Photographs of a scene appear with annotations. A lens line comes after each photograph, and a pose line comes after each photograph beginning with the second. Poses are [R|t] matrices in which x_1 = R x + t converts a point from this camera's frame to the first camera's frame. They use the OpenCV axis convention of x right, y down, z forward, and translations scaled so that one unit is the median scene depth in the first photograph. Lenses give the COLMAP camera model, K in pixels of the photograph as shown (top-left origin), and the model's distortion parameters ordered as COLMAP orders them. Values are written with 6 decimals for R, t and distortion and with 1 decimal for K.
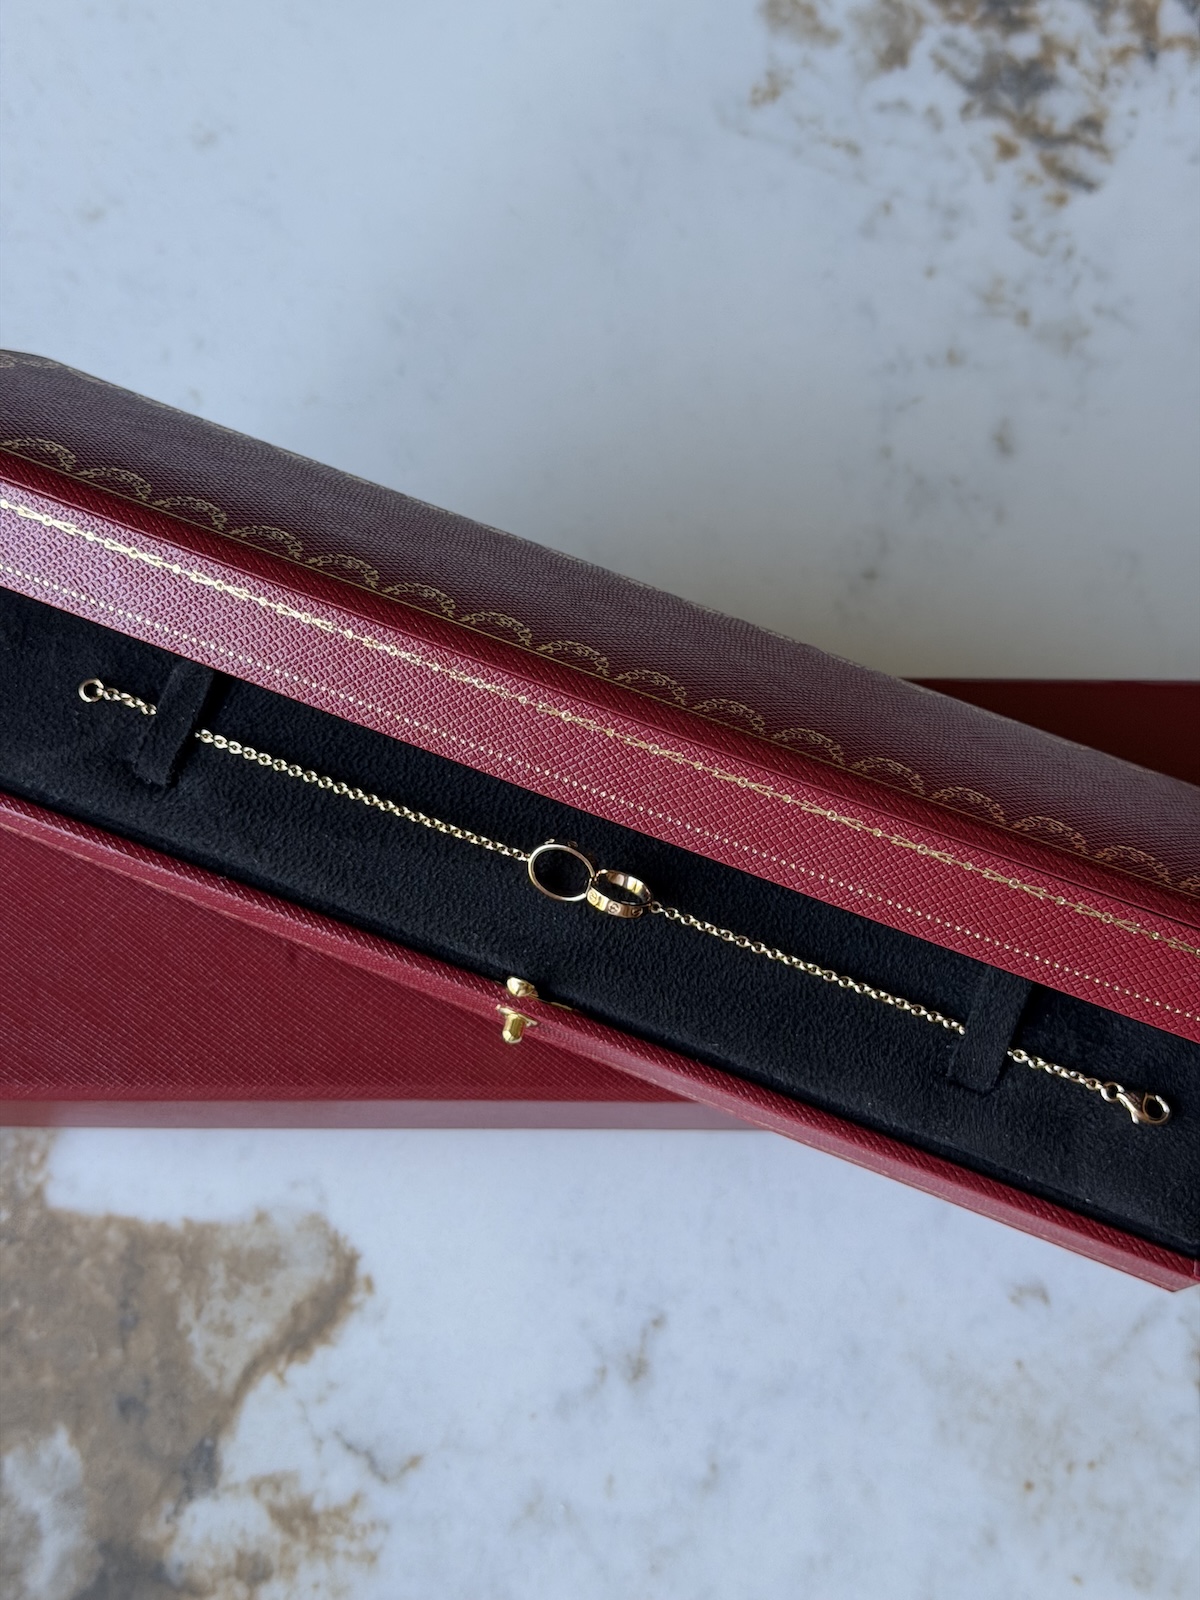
lens RADIAL K [[2413.6, 0, 614.6], [0, 2413.6, 795.7], [0, 0, 1]] dist [0.108223, 0.000000]
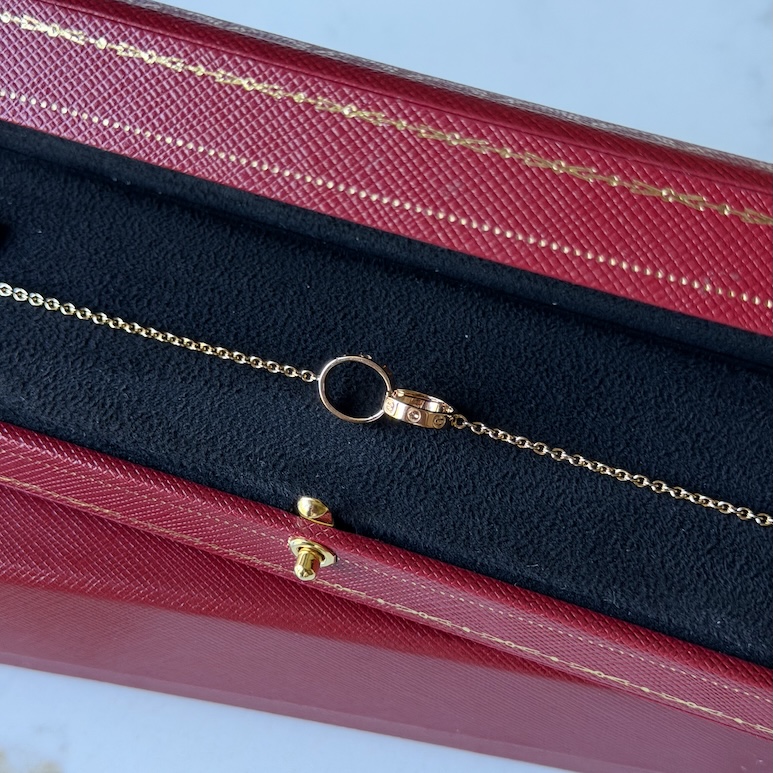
lens RADIAL K [[1650.0, 0, 380.2], [0, 1650.0, 386.8], [0, 0, 1]] dist [0.113180, 0.000000]
pose [[0.999266, -0.036313, -0.012170, -0.004938], [0.032218, 0.968856, -0.245521, 0.187085], [0.020706, 0.244949, 0.969315, 0.402395]]
